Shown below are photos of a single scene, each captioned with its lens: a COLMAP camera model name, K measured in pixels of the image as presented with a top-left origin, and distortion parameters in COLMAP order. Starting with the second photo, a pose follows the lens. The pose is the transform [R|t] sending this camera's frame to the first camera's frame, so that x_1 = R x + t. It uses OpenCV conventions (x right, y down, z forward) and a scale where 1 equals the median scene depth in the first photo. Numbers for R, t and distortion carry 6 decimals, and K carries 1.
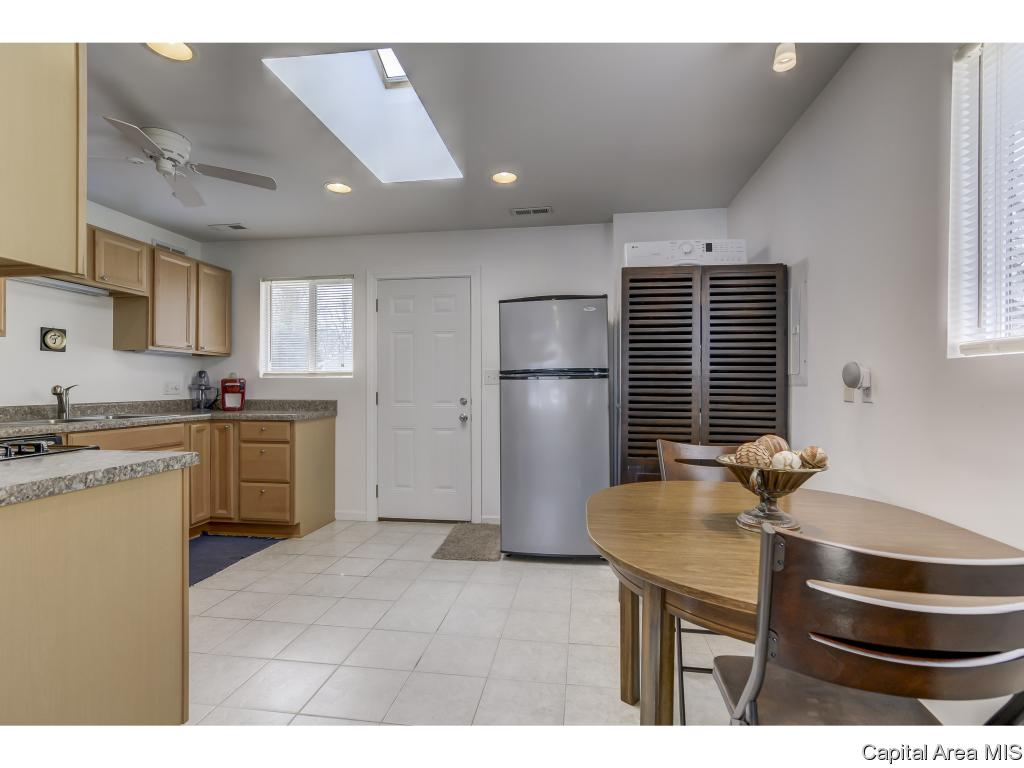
lens RADIAL K [[503.7, 0, 511.8], [0, 503.7, 382.9], [0, 0, 1]] dist [-0.006713, 0.008317]
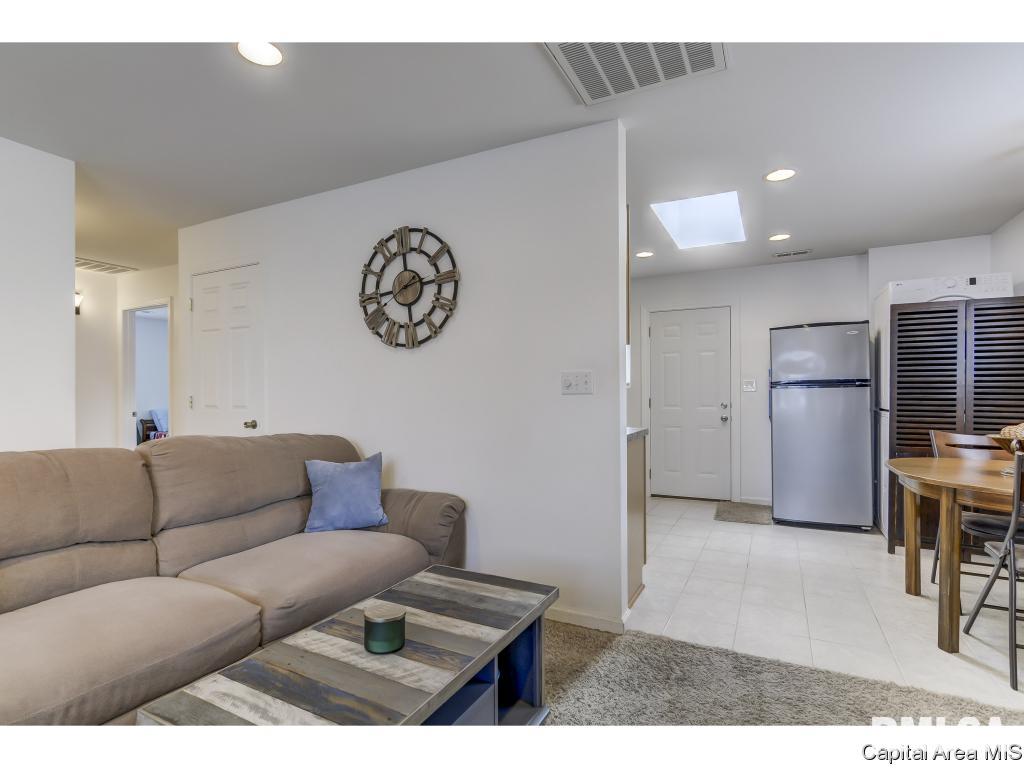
lens RADIAL K [[503.7, 0, 513.1], [0, 503.7, 397.8], [0, 0, 1]] dist [-0.006713, 0.008317]
pose [[0.941821, -0.000602, -0.336114, -0.196539], [0.005808, 0.999878, 0.014484, -0.004638], [0.336064, -0.015593, 0.941710, -0.423931]]
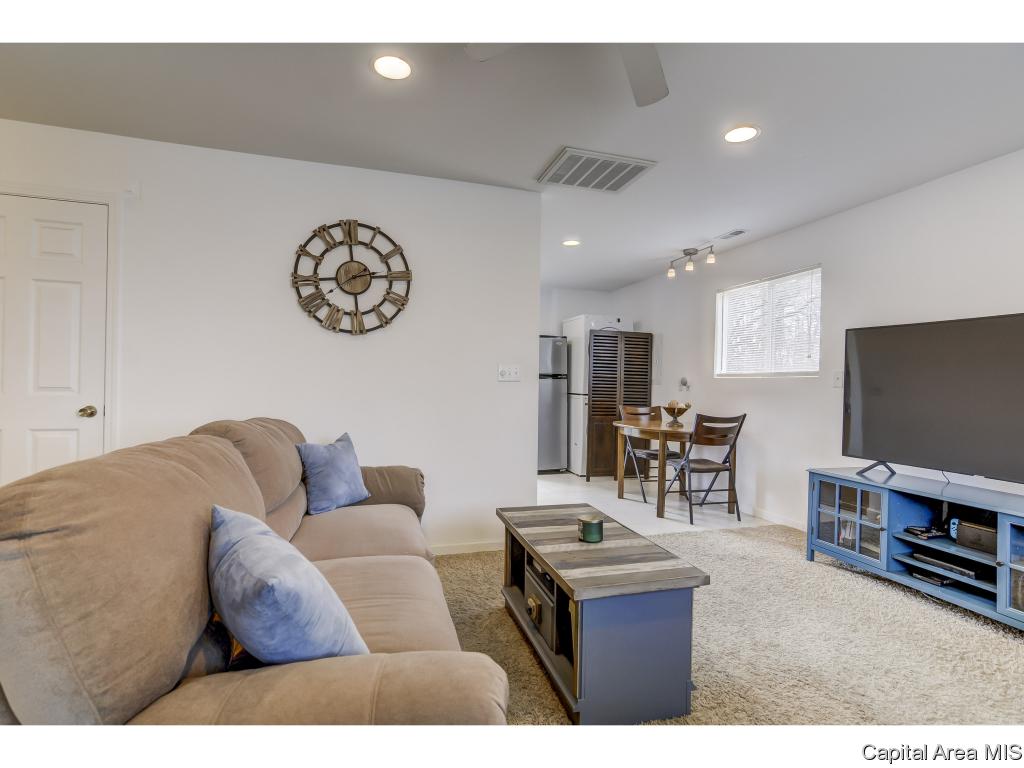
lens RADIAL K [[503.7, 0, 507.7], [0, 503.7, 381.5], [0, 0, 1]] dist [-0.006713, 0.008317]
pose [[0.908410, 0.017180, 0.417727, -0.725967], [-0.021348, 0.999758, 0.005306, -0.004532], [-0.417535, -0.013737, 0.908557, -0.599257]]
